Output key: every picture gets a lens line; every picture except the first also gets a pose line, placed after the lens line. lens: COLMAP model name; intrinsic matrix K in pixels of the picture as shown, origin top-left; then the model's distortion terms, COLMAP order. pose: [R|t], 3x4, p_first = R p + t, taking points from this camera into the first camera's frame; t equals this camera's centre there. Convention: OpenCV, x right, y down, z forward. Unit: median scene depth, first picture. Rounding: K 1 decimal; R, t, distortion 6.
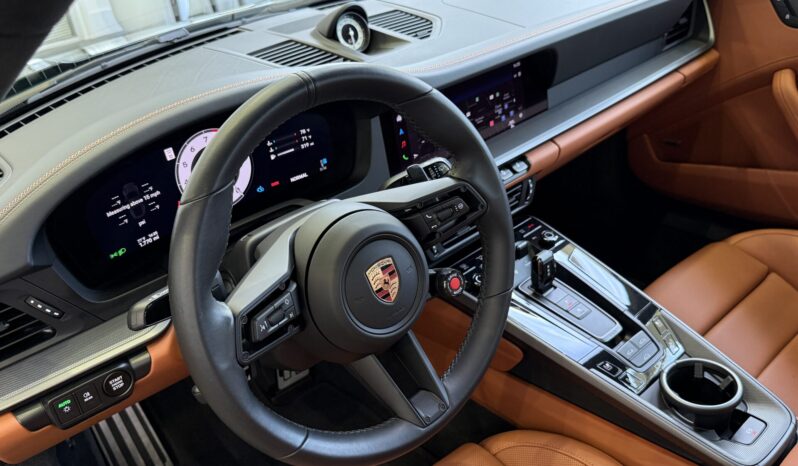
lens RADIAL K [[687.6, 0, 397.0], [0, 687.6, 236.3], [0, 0, 1]] dist [0.060922, -0.021521]
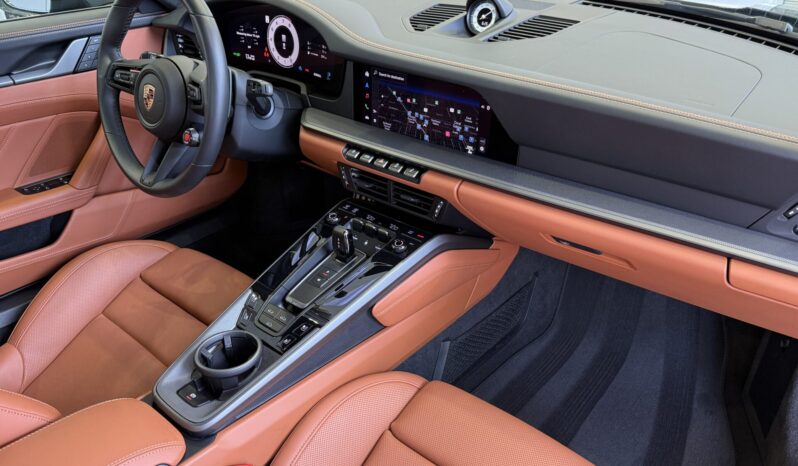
lens RADIAL K [[652.2, 0, 418.5], [0, 652.2, 244.0], [0, 0, 1]] dist [0.037740, -0.086137]
pose [[0.152339, 0.598229, -0.786711, 1.215125], [-0.477130, 0.741614, 0.471545, -0.584788], [0.865529, 0.303529, 0.398410, 0.747640]]
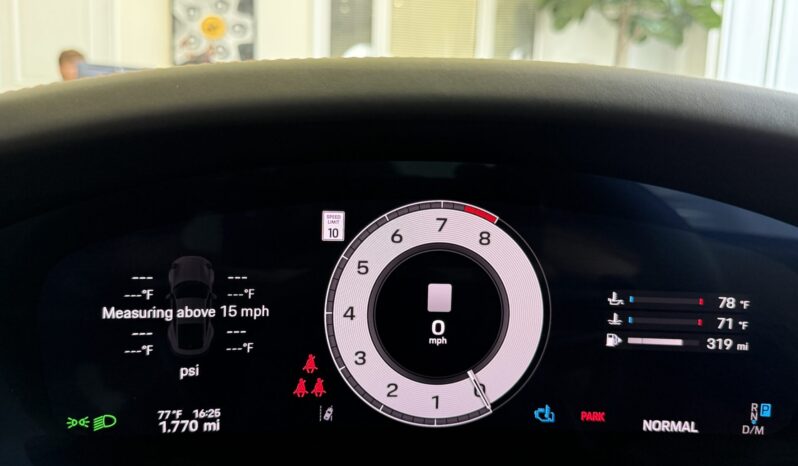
lens RADIAL K [[652.2, 0, 406.0], [0, 652.2, 229.6], [0, 0, 1]] dist [0.037740, -0.086137]
pose [[0.789294, 0.242263, -0.564202, -0.087826], [-0.407018, 0.894418, -0.185346, -0.060245], [0.459730, 0.375933, 0.804564, 0.652762]]
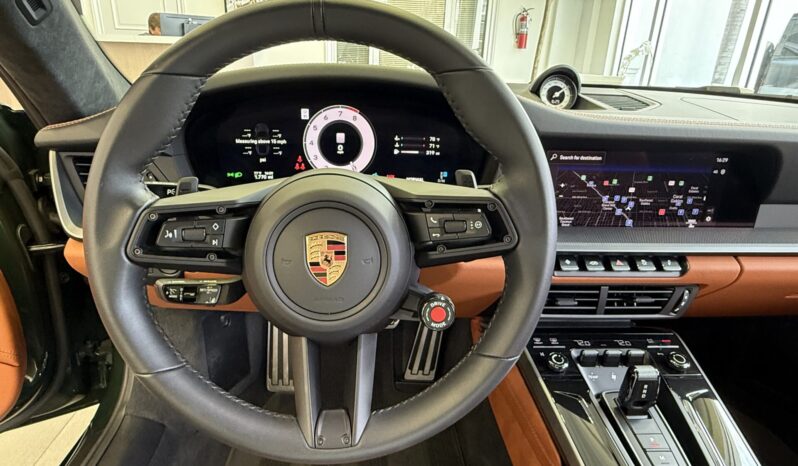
lens RADIAL K [[468.7, 0, 378.1], [0, 468.7, 233.2], [0, 0, 1]] dist [-0.003414, -0.003584]
pose [[0.763241, 0.351266, -0.542286, 0.234827], [-0.411633, 0.911284, 0.010931, 0.004383], [0.498017, 0.214880, 0.840123, 0.390058]]
